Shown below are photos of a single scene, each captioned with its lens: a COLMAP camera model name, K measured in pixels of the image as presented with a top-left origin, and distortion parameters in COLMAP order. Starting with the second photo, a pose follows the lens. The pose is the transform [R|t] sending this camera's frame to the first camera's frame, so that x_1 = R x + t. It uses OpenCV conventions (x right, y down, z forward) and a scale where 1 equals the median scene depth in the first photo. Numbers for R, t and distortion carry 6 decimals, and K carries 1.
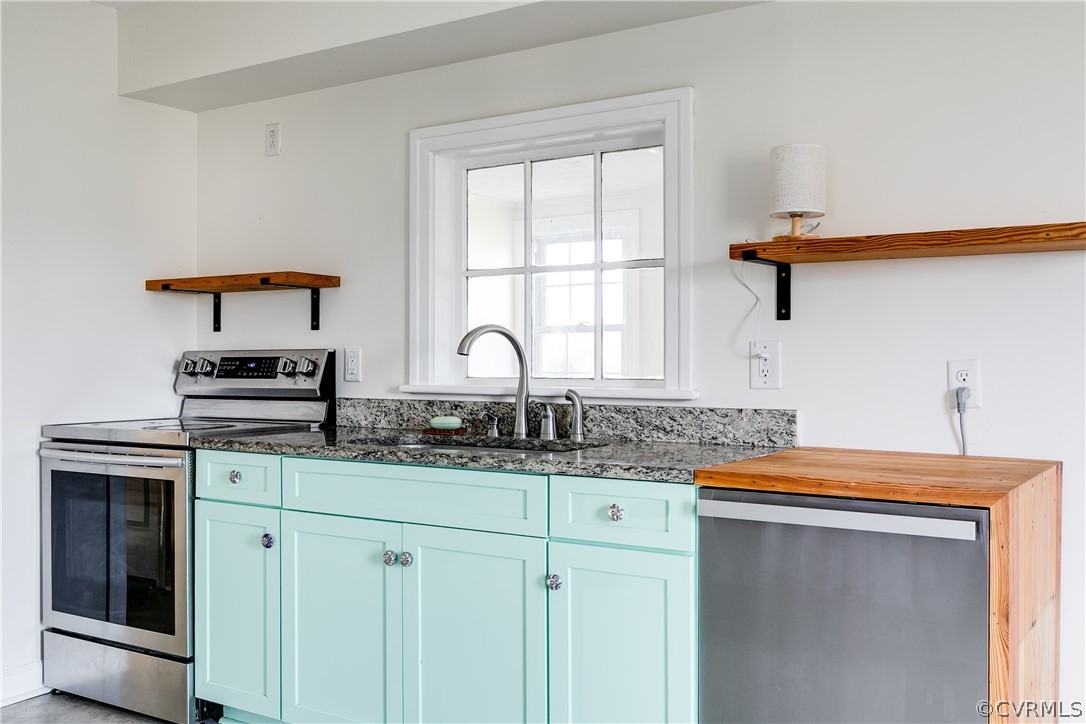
lens RADIAL K [[1101.2, 0, 543.0], [0, 1101.2, 362.0], [0, 0, 1]] dist [-0.012366, -0.008414]
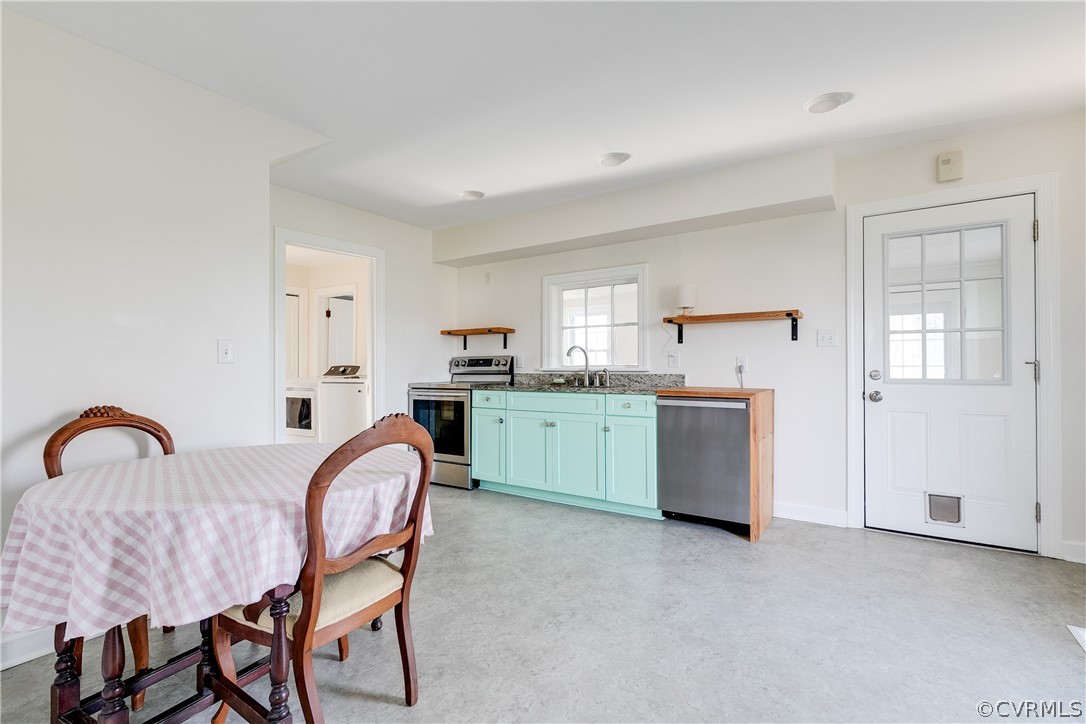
lens RADIAL K [[488.9, 0, 567.6], [0, 488.9, 362.1], [0, 0, 1]] dist [0.002627, 0.000392]
pose [[0.999739, -0.001107, 0.022832, -0.097662], [0.001449, 0.999887, -0.014983, 0.026641], [-0.022813, 0.015012, 0.999627, -0.256917]]
